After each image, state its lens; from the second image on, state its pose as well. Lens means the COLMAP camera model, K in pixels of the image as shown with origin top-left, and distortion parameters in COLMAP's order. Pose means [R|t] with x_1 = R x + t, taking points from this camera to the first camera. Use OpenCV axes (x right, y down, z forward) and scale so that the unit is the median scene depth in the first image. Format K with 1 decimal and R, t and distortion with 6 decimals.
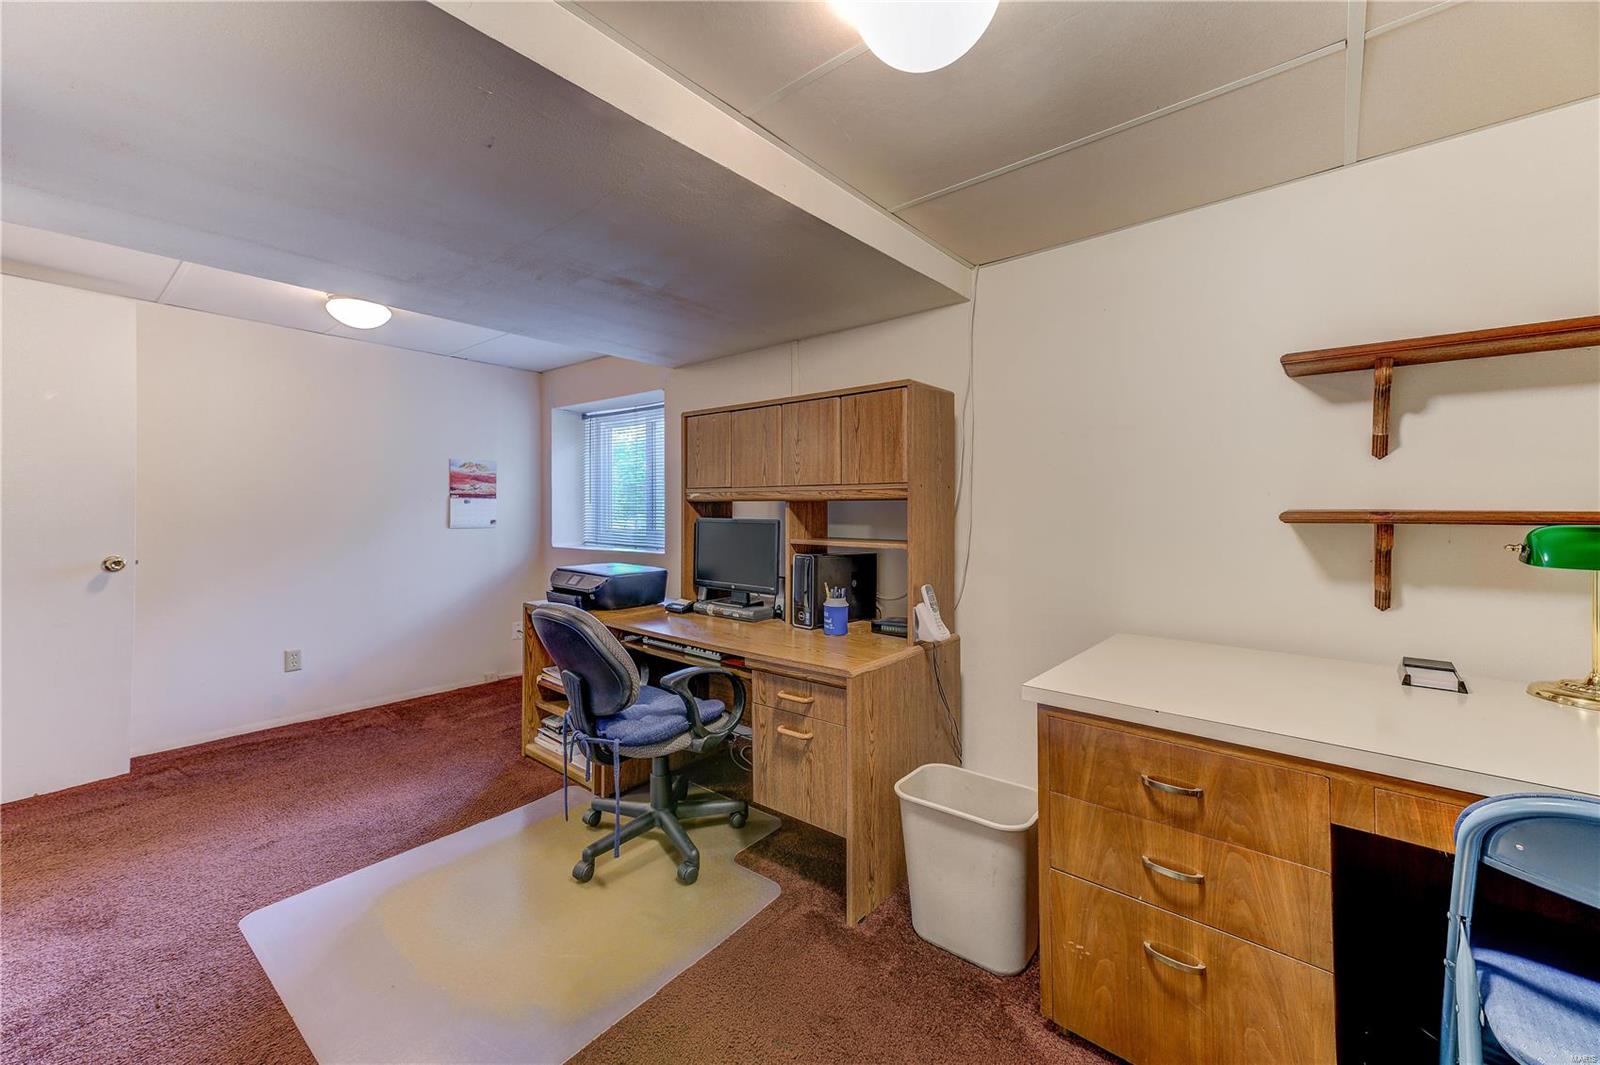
lens RADIAL K [[623.7, 0, 801.4], [0, 623.7, 524.8], [0, 0, 1]] dist [0.009563, 0.000037]
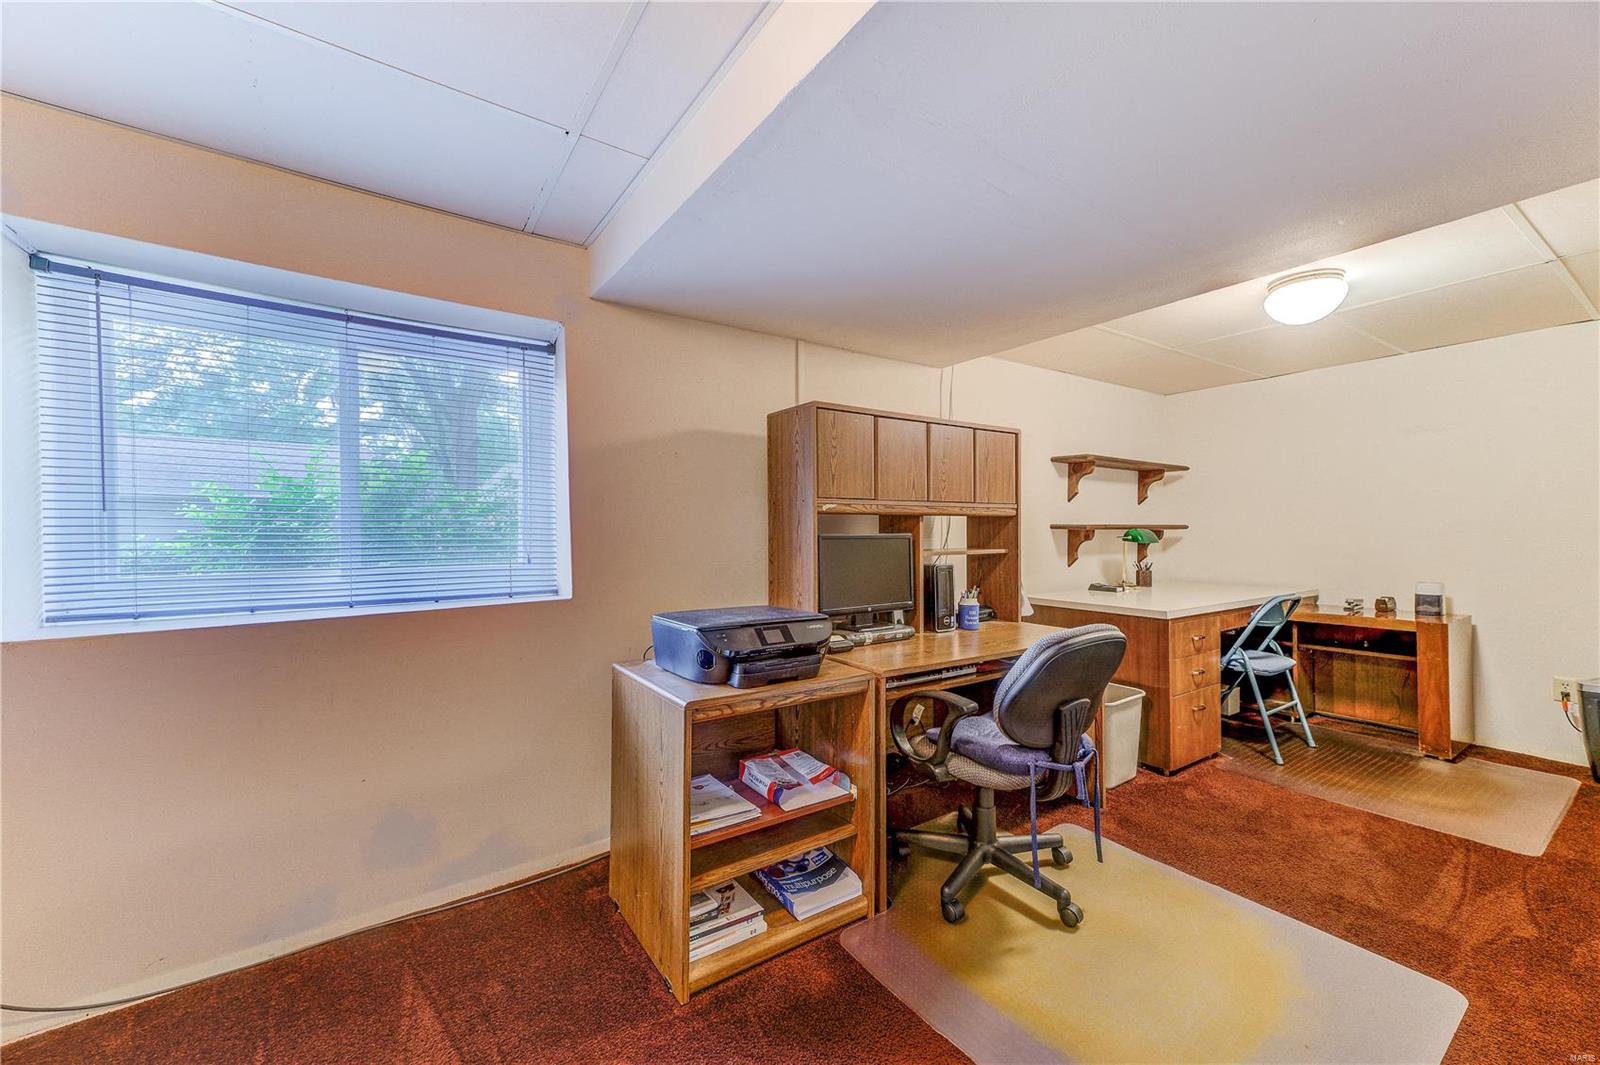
lens RADIAL K [[623.7, 0, 799.8], [0, 623.7, 534.4], [0, 0, 1]] dist [0.009563, 0.000037]
pose [[0.277161, -0.011441, 0.960755, -1.149597], [0.030232, 0.999538, 0.003181, -0.017530], [-0.960348, 0.028164, 0.277378, 0.957689]]
